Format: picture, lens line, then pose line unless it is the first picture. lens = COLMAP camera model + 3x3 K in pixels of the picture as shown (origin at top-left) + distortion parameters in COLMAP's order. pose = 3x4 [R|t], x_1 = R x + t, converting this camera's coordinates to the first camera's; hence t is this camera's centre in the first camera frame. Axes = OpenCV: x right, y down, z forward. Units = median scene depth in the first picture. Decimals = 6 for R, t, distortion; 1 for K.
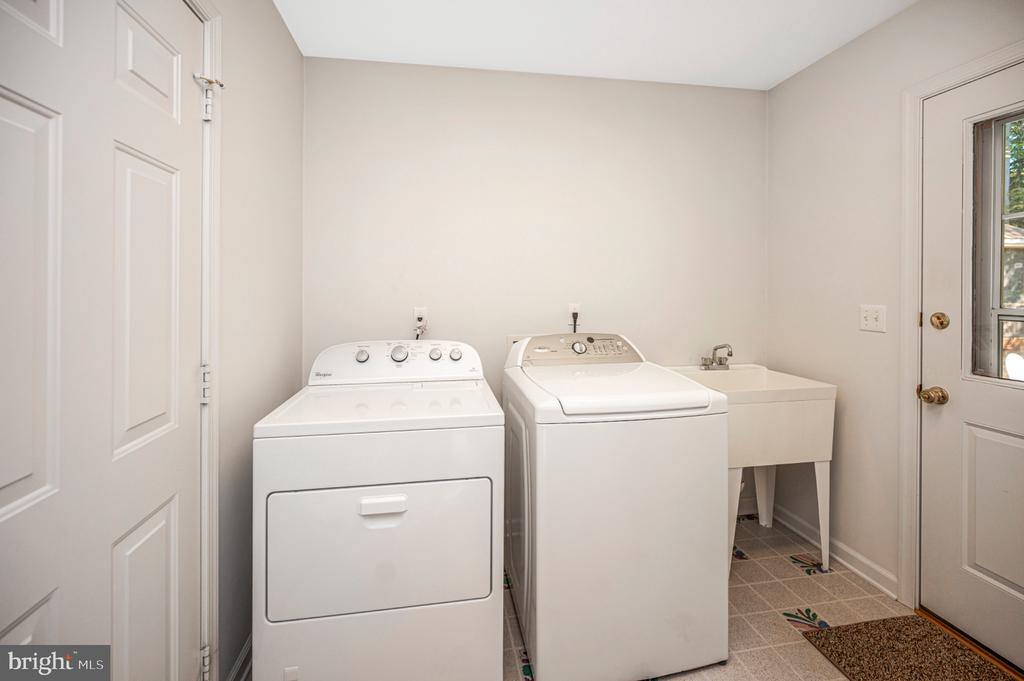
lens RADIAL K [[422.7, 0, 510.2], [0, 422.7, 288.8], [0, 0, 1]] dist [-0.000780, 0.000716]
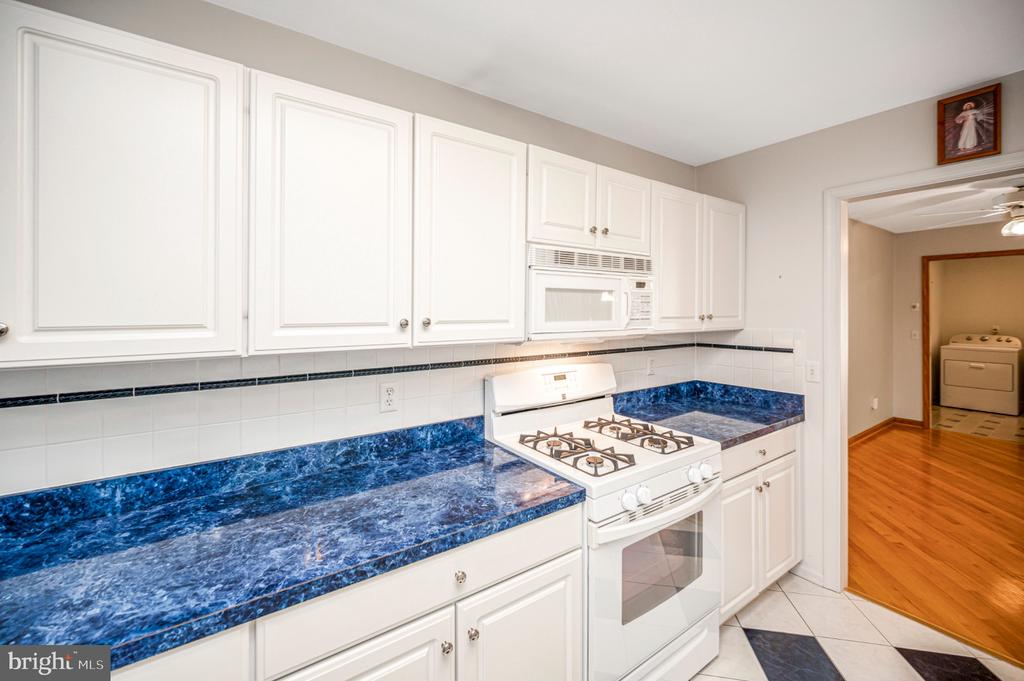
lens RADIAL K [[422.7, 0, 505.5], [0, 422.7, 308.7], [0, 0, 1]] dist [-0.000780, 0.000716]
pose [[0.408028, 0.006121, -0.912949, 1.323584], [-0.008356, 0.999961, 0.002970, -0.072046], [0.912931, 0.006417, 0.408063, -4.082841]]
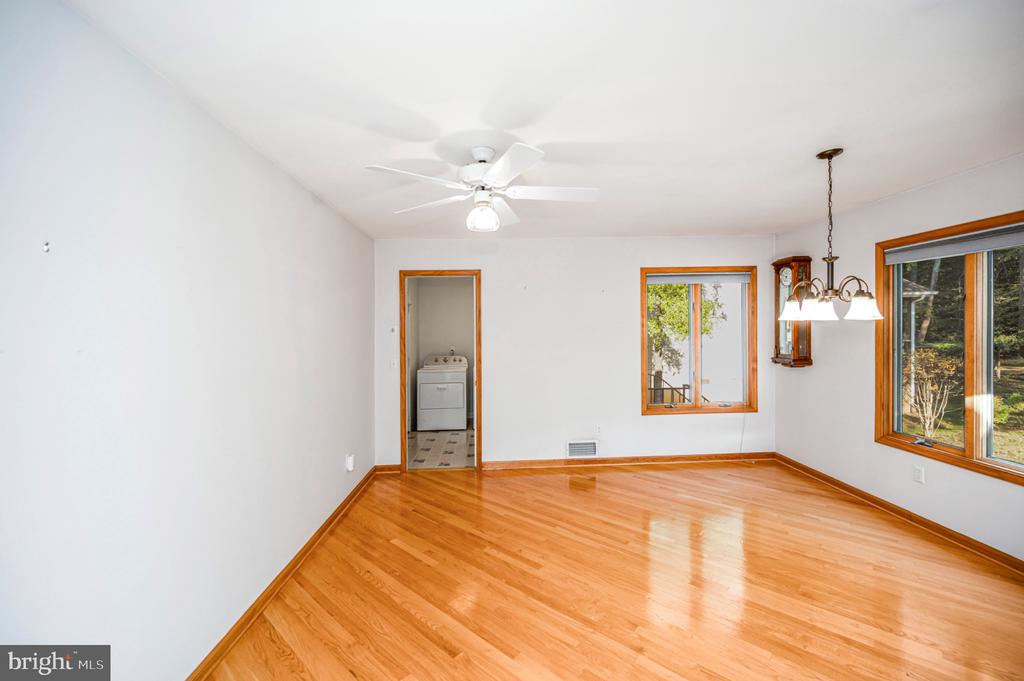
lens RADIAL K [[422.7, 0, 509.4], [0, 422.7, 332.7], [0, 0, 1]] dist [-0.000780, 0.000716]
pose [[0.989679, 0.004752, -0.143220, 0.860420], [-0.004955, 0.999987, -0.001061, -0.087420], [0.143214, 0.001760, 0.989690, -2.732994]]
